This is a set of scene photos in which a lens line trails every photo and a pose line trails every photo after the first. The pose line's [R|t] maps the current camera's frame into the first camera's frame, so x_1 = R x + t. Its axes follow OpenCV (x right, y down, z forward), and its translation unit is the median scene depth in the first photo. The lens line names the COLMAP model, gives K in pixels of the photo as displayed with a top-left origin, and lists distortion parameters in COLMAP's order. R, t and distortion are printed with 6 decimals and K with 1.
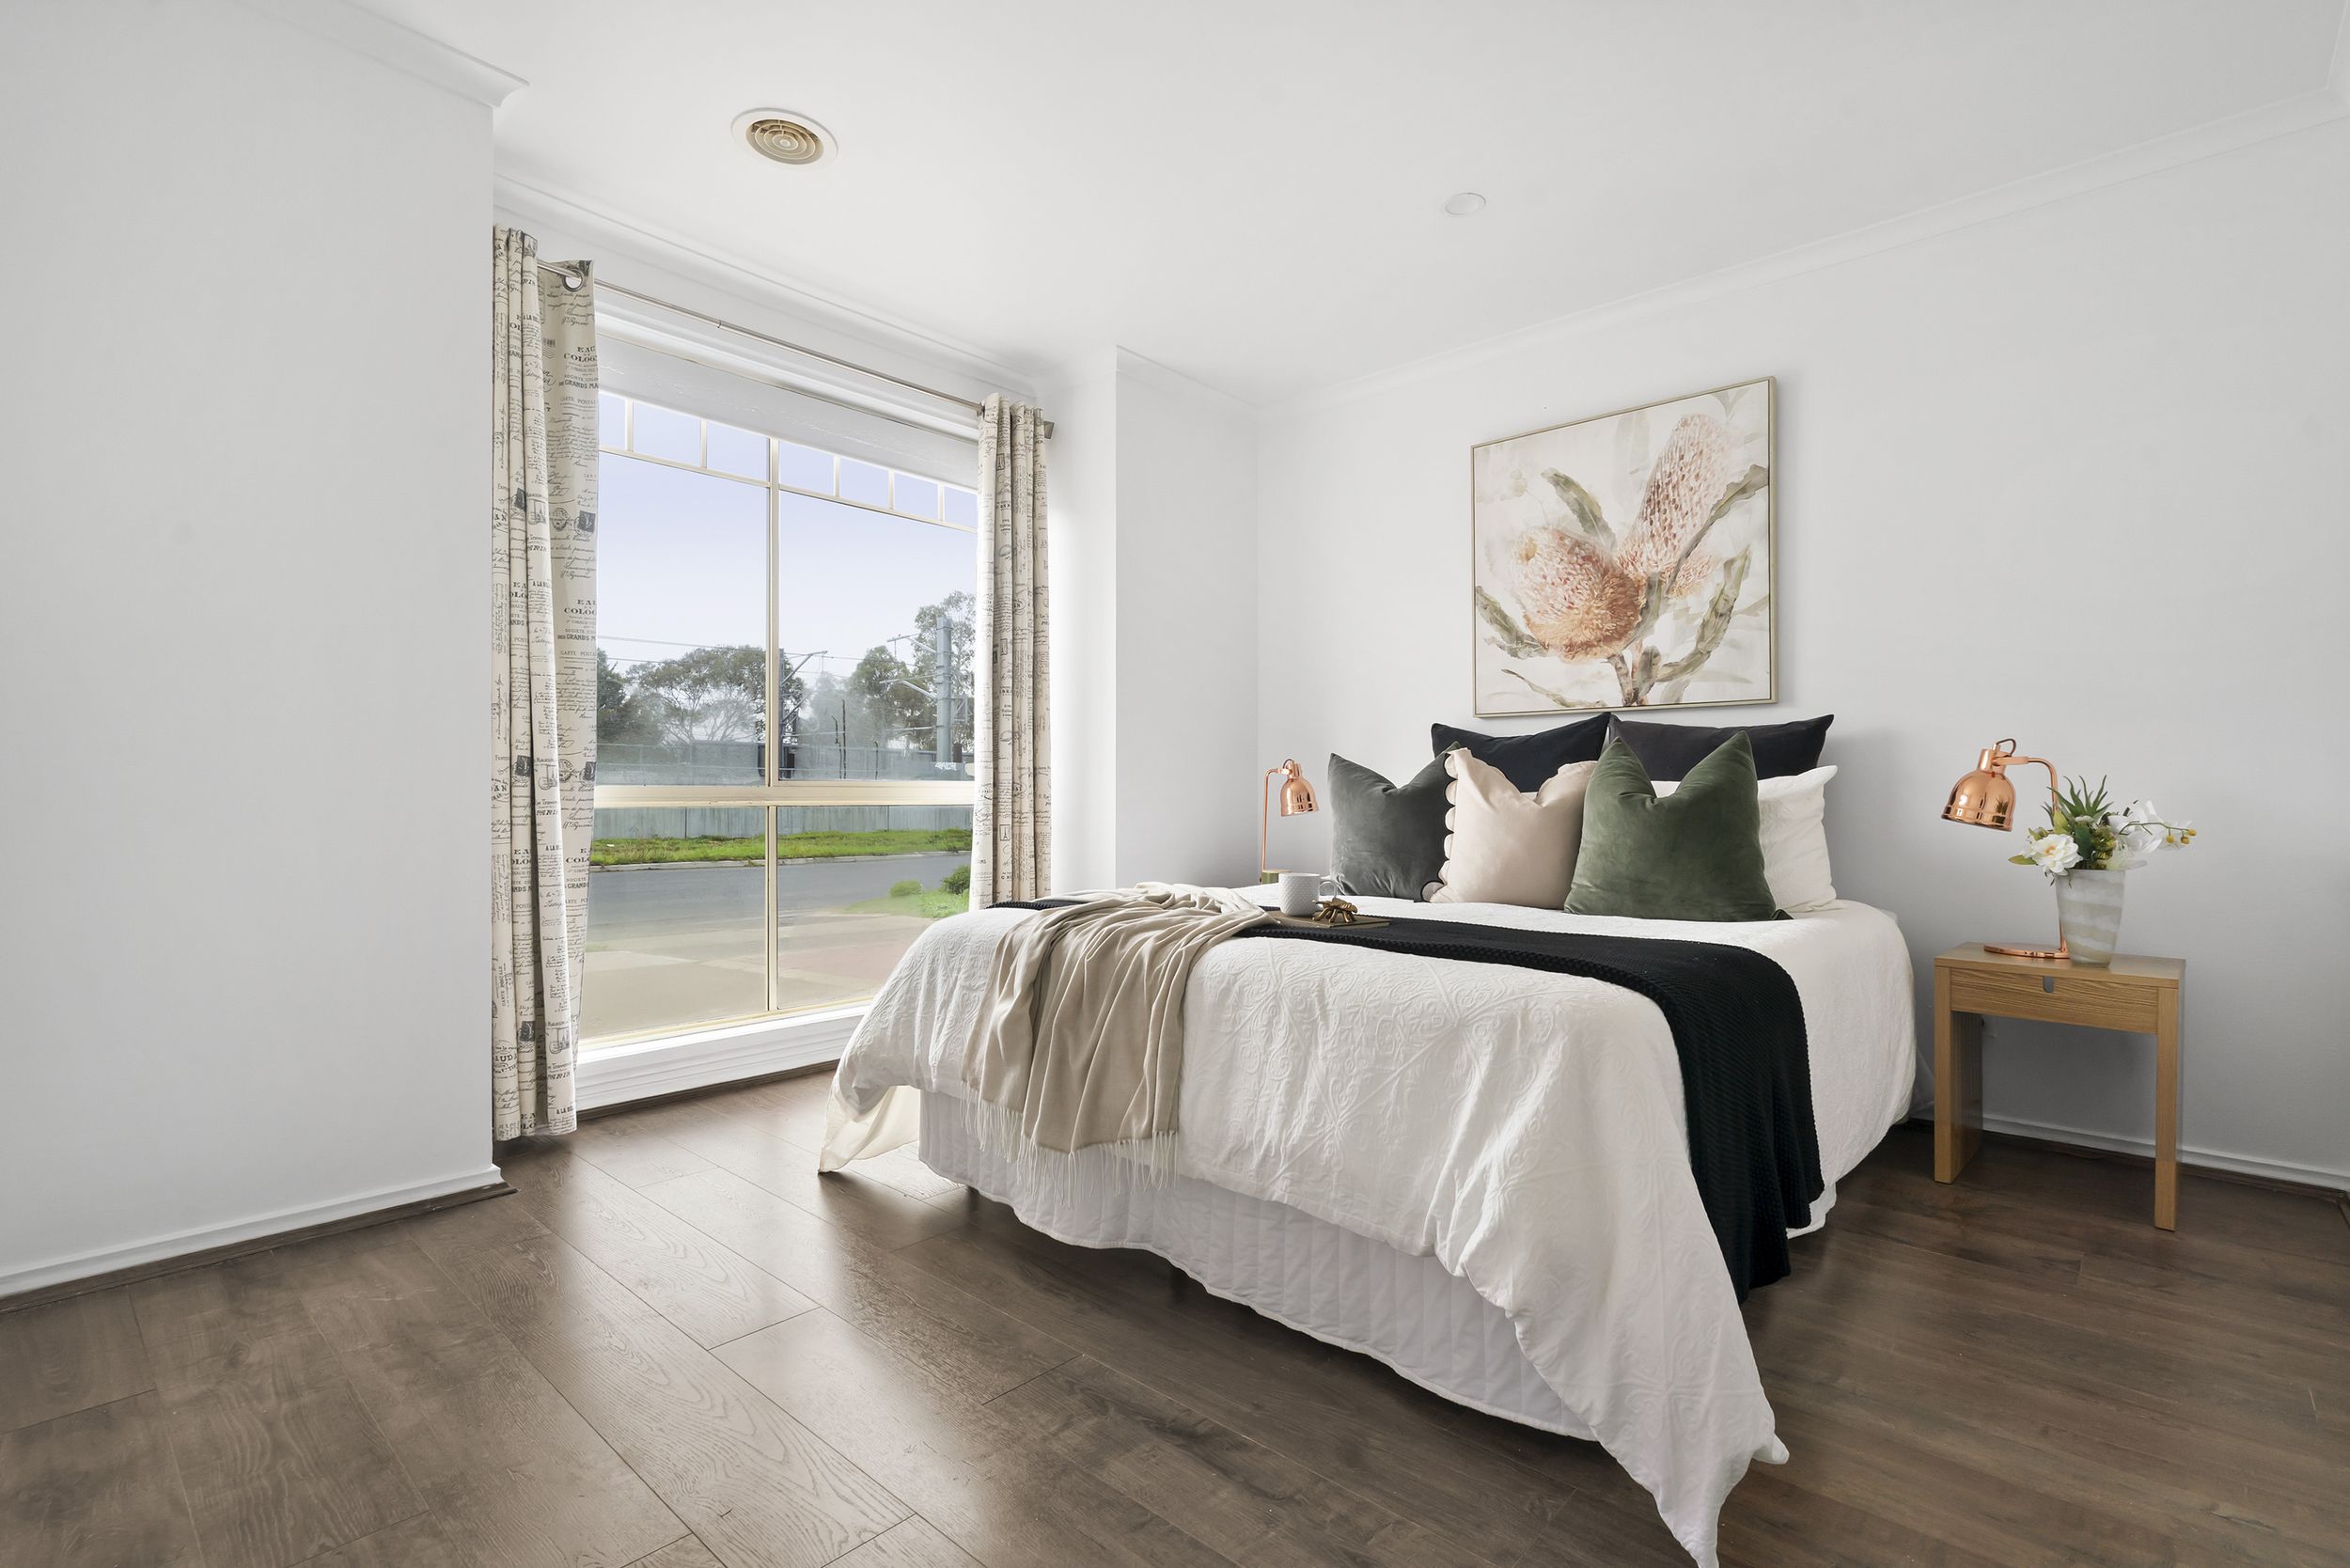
lens RADIAL K [[1075.6, 0, 1173.5], [0, 1075.6, 787.8], [0, 0, 1]] dist [-0.001177, 0.000331]
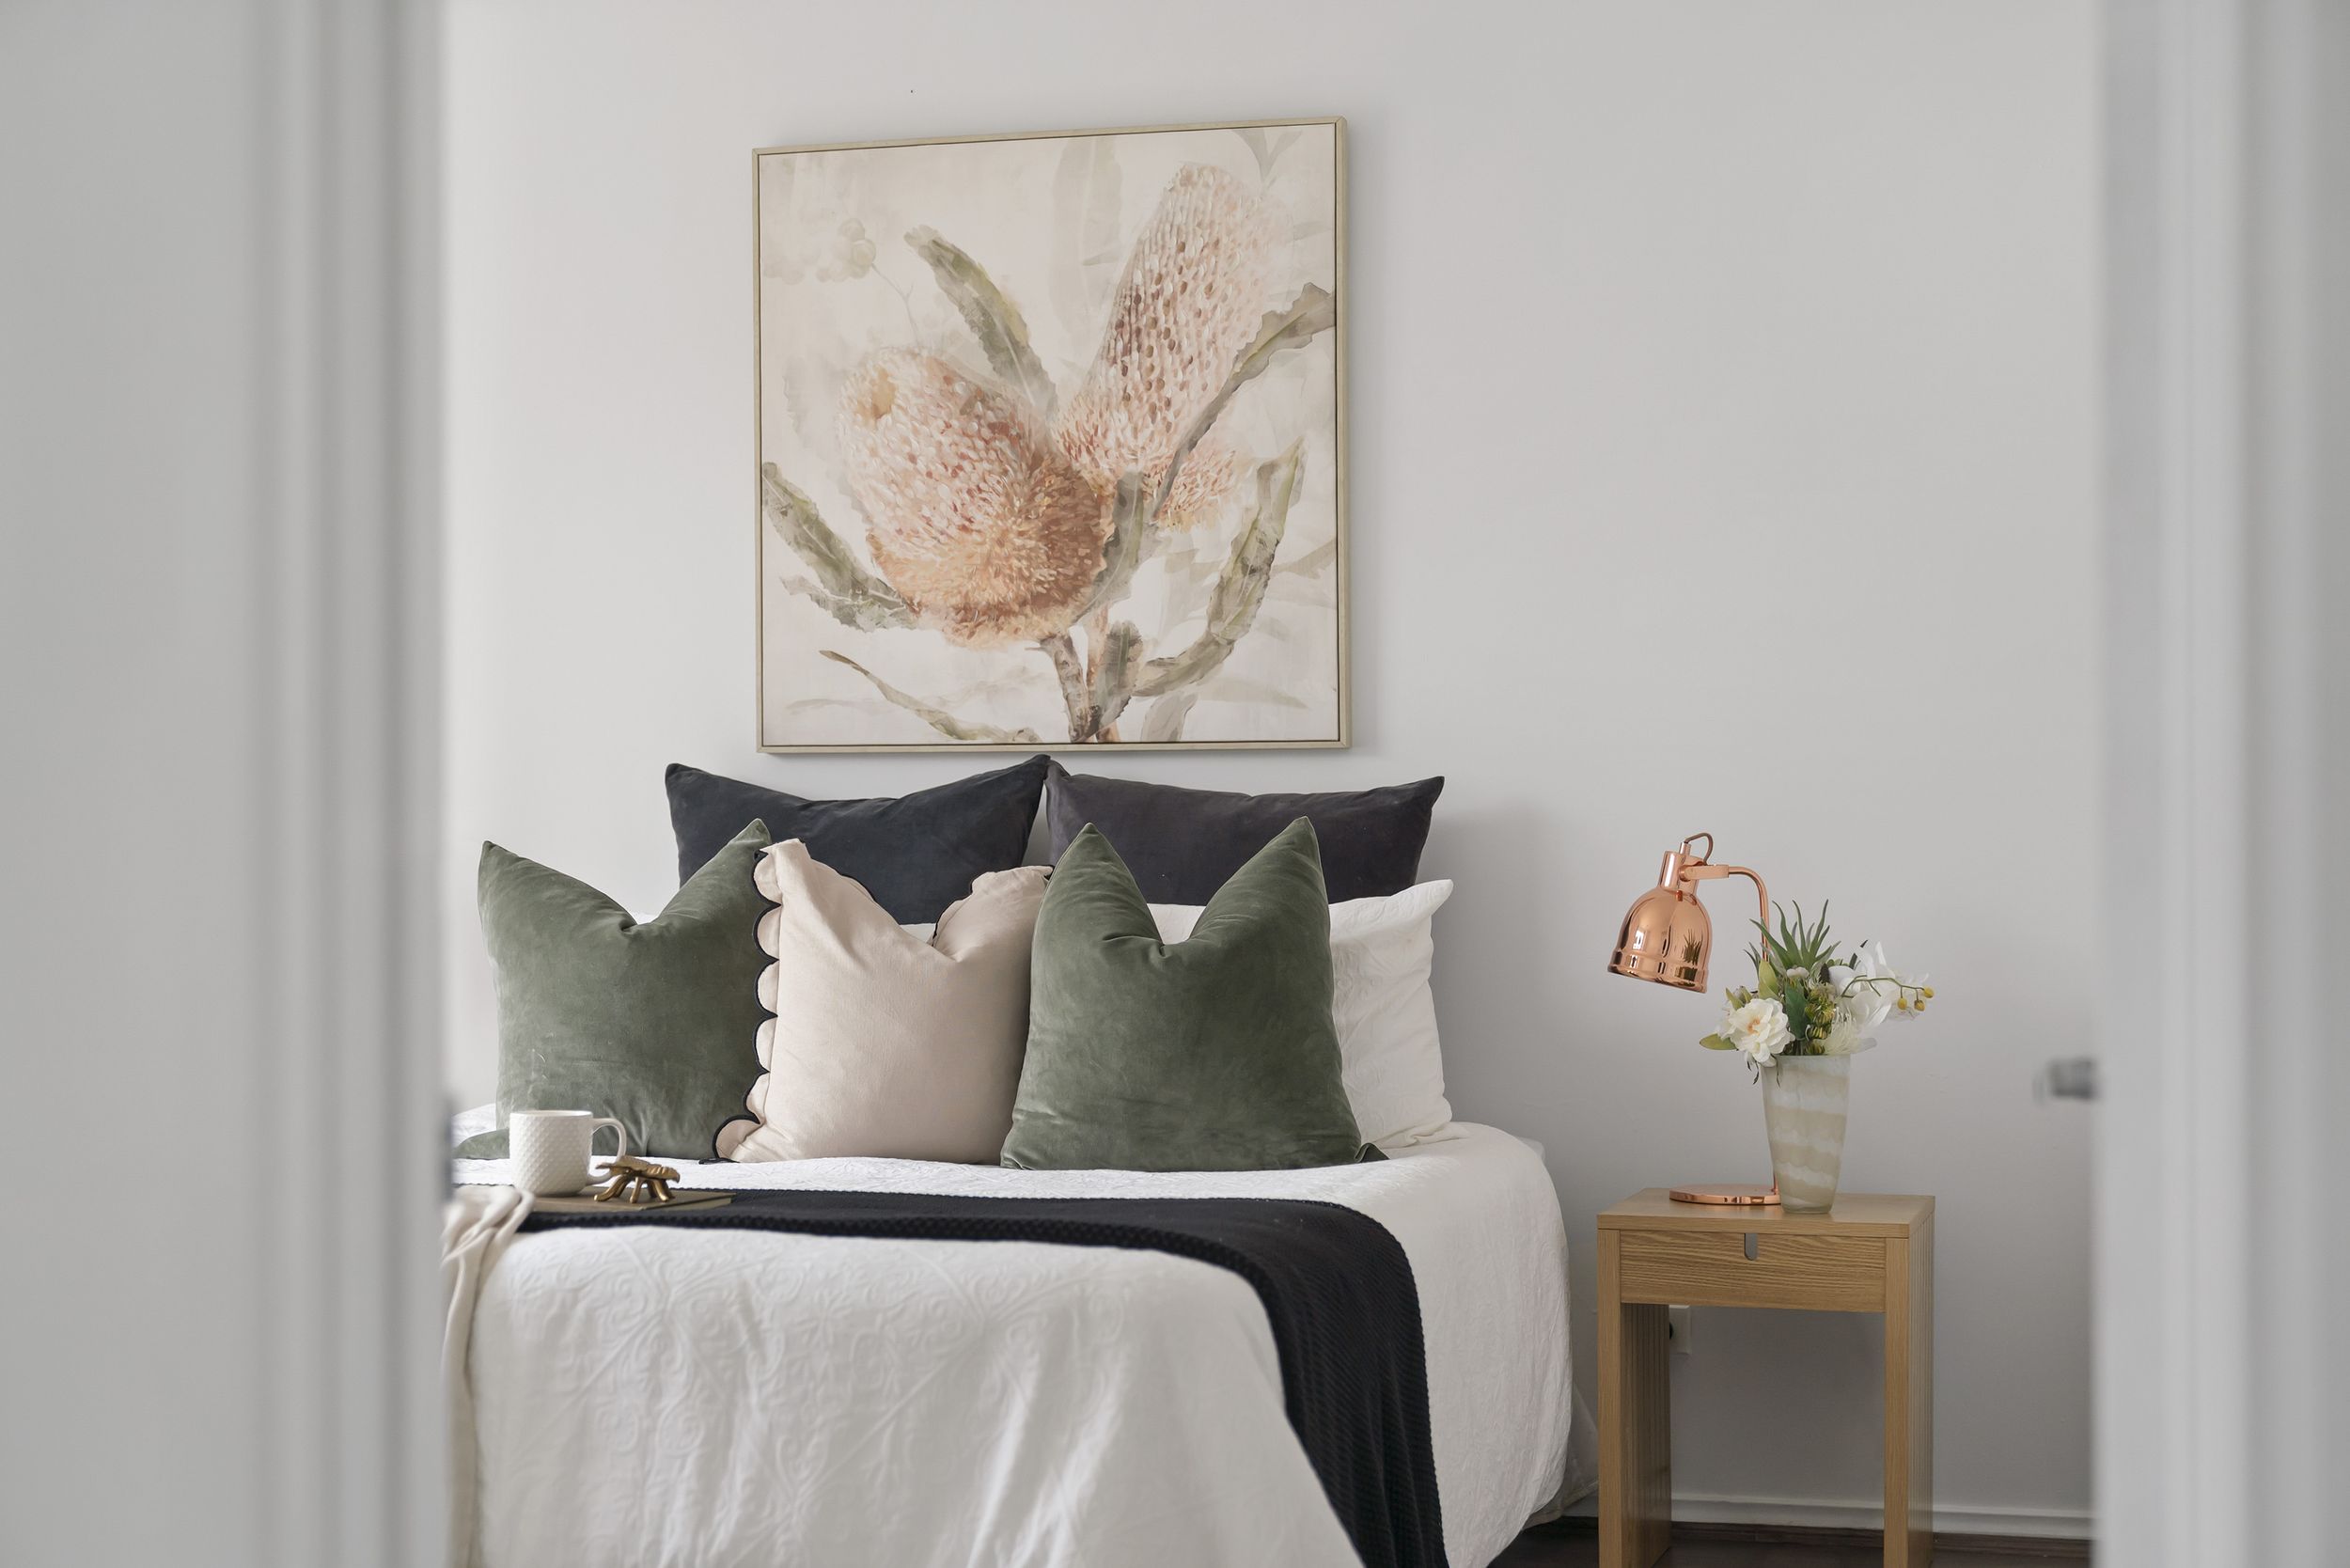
lens RADIAL K [[3532.4, 0, 1175.6], [0, 3532.4, 785.6], [0, 0, 1]] dist [-0.023775, 0.000000]
pose [[0.882896, 0.004665, 0.469545, -0.365591], [0.000529, 0.999940, -0.010928, -0.049579], [-0.469568, 0.009897, 0.882841, -0.542950]]
